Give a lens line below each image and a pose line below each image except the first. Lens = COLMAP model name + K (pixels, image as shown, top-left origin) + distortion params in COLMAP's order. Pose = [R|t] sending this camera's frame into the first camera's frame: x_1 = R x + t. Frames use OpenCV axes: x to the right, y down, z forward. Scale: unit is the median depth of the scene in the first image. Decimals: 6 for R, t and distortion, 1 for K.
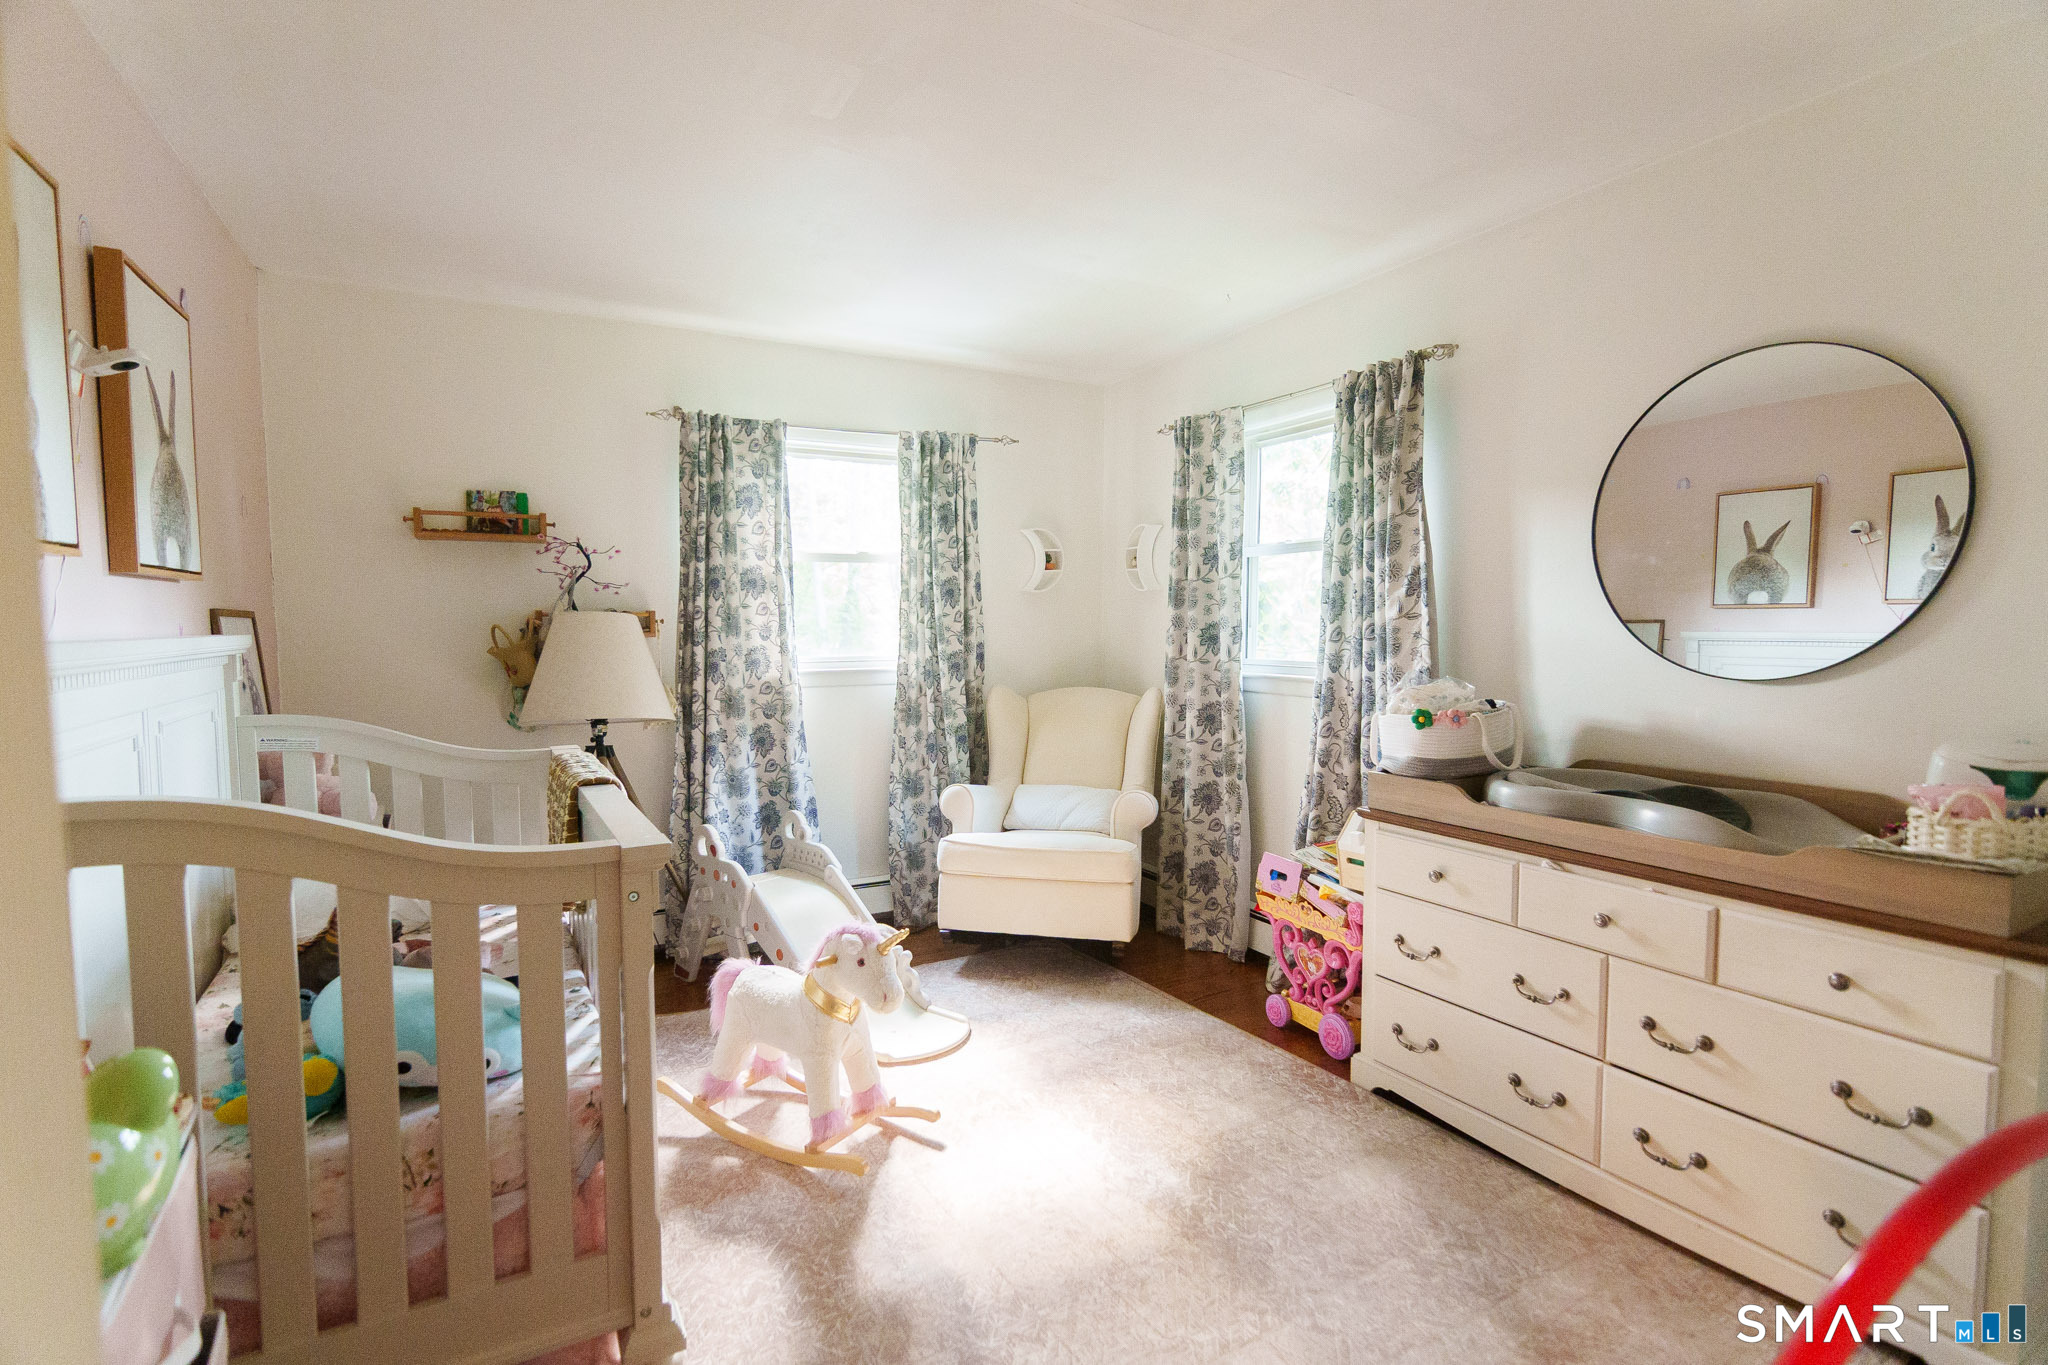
lens RADIAL K [[969.3, 0, 1023.2], [0, 969.3, 684.1], [0, 0, 1]] dist [-0.000642, -0.000897]
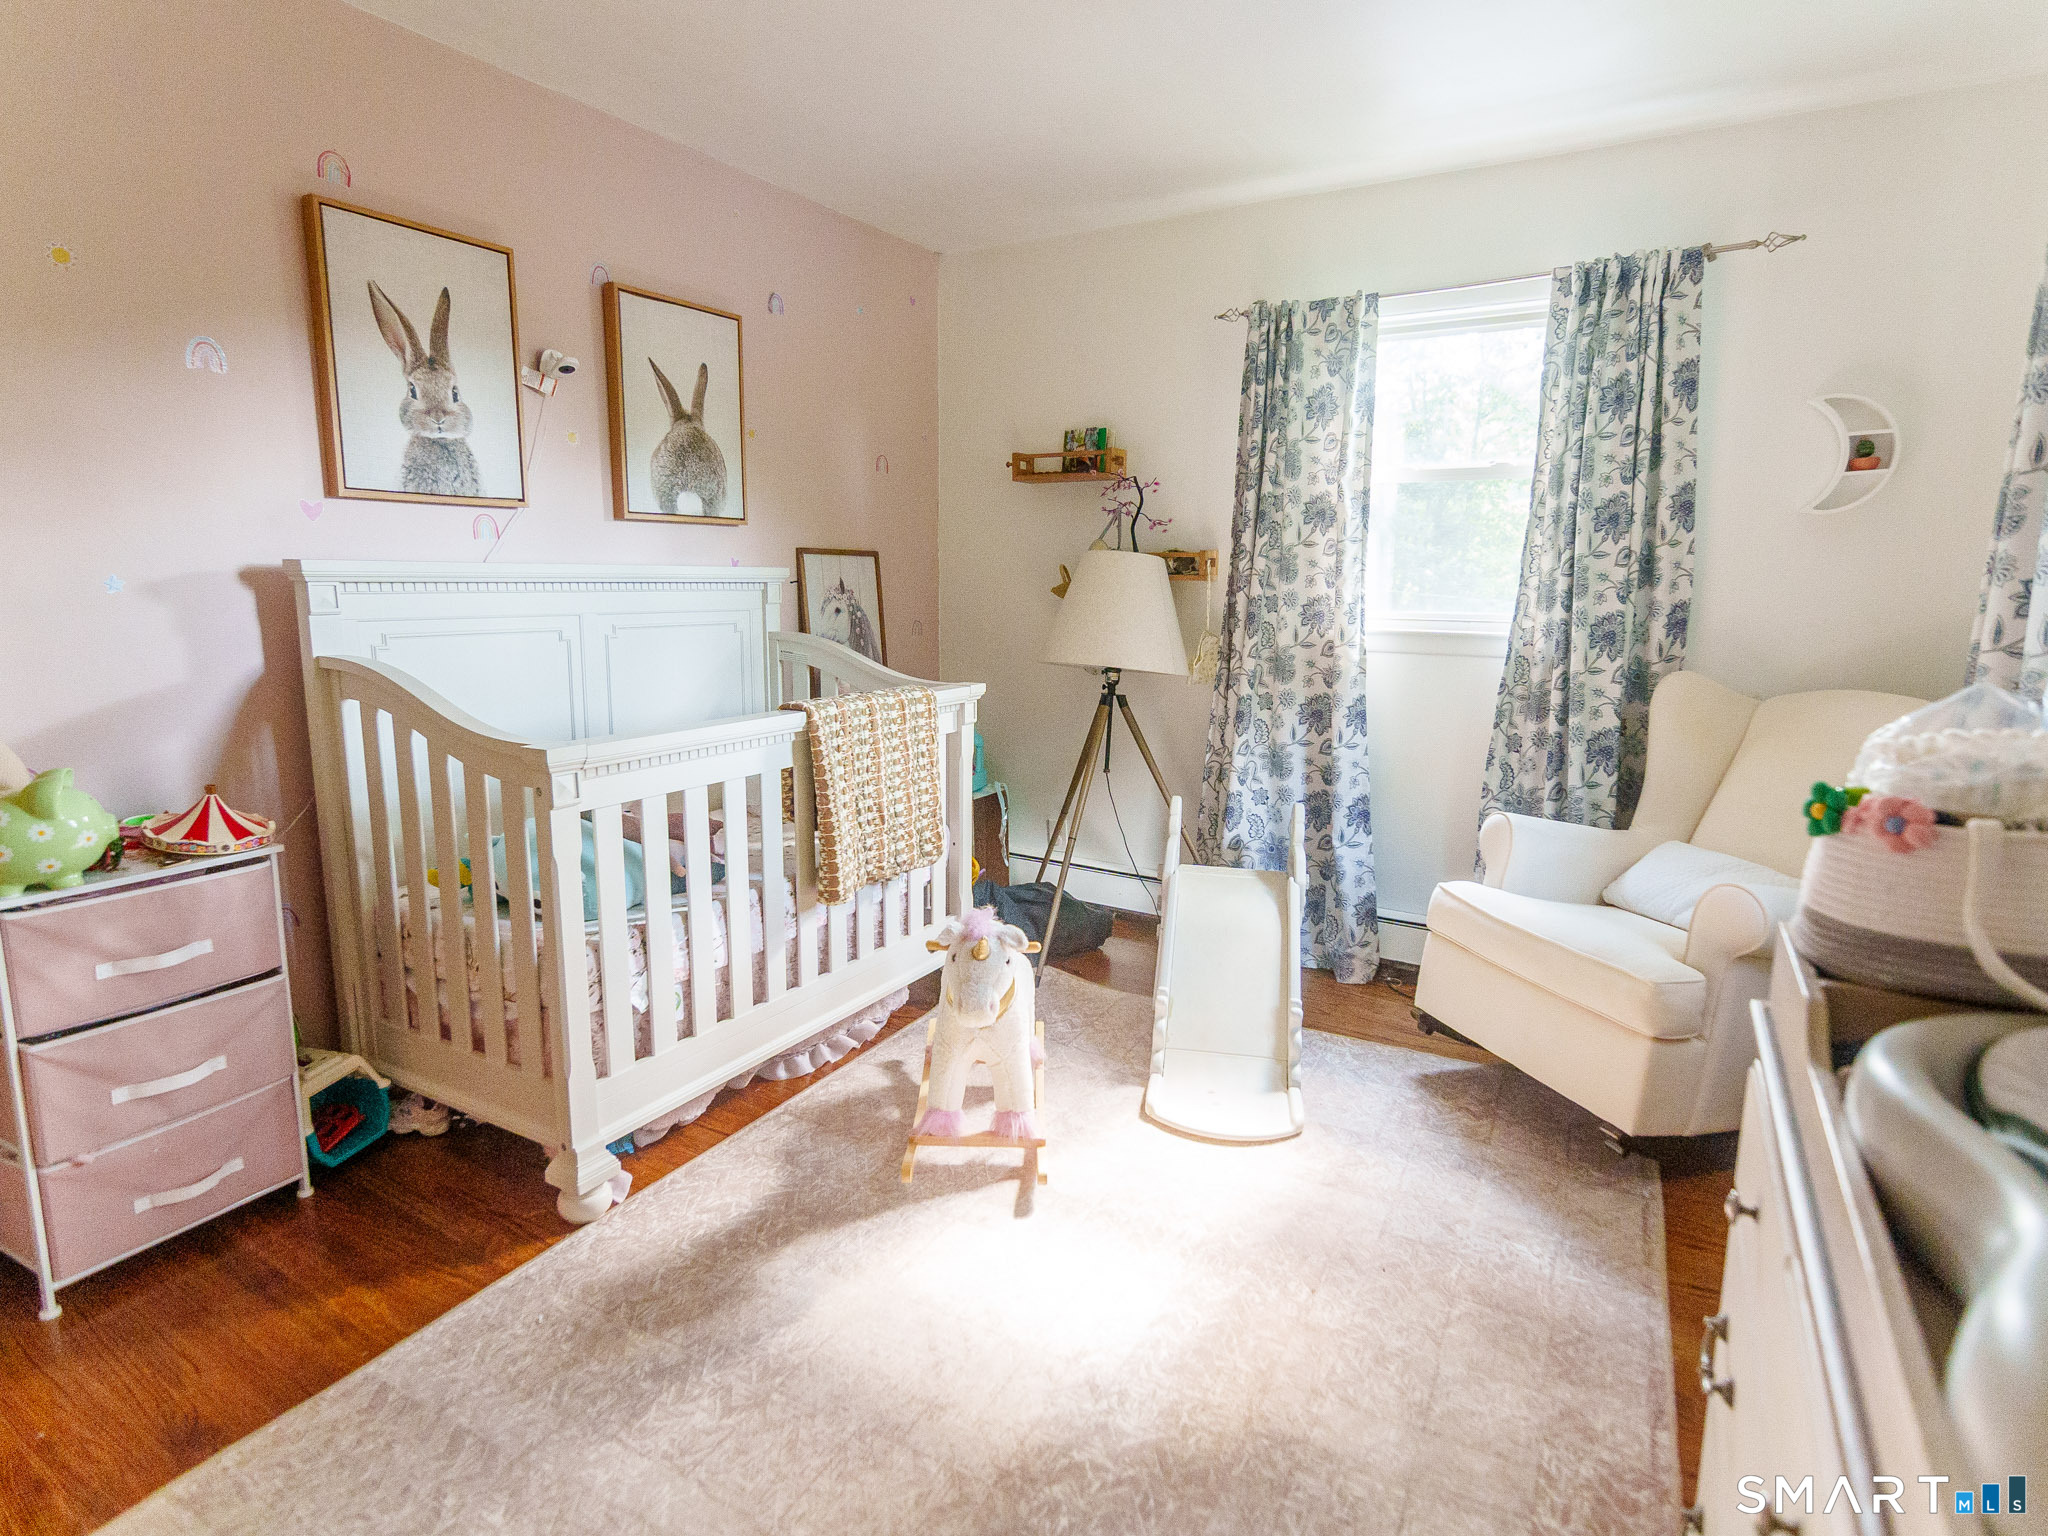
lens RADIAL K [[1099.0, 0, 1024.2], [0, 1099.0, 760.2], [0, 0, 1]] dist [0.003208, -0.000693]
pose [[0.515066, 0.153218, -0.843345, 0.388126], [-0.066557, 0.988072, 0.138863, -0.014539], [0.854563, -0.015393, 0.519120, 0.326703]]
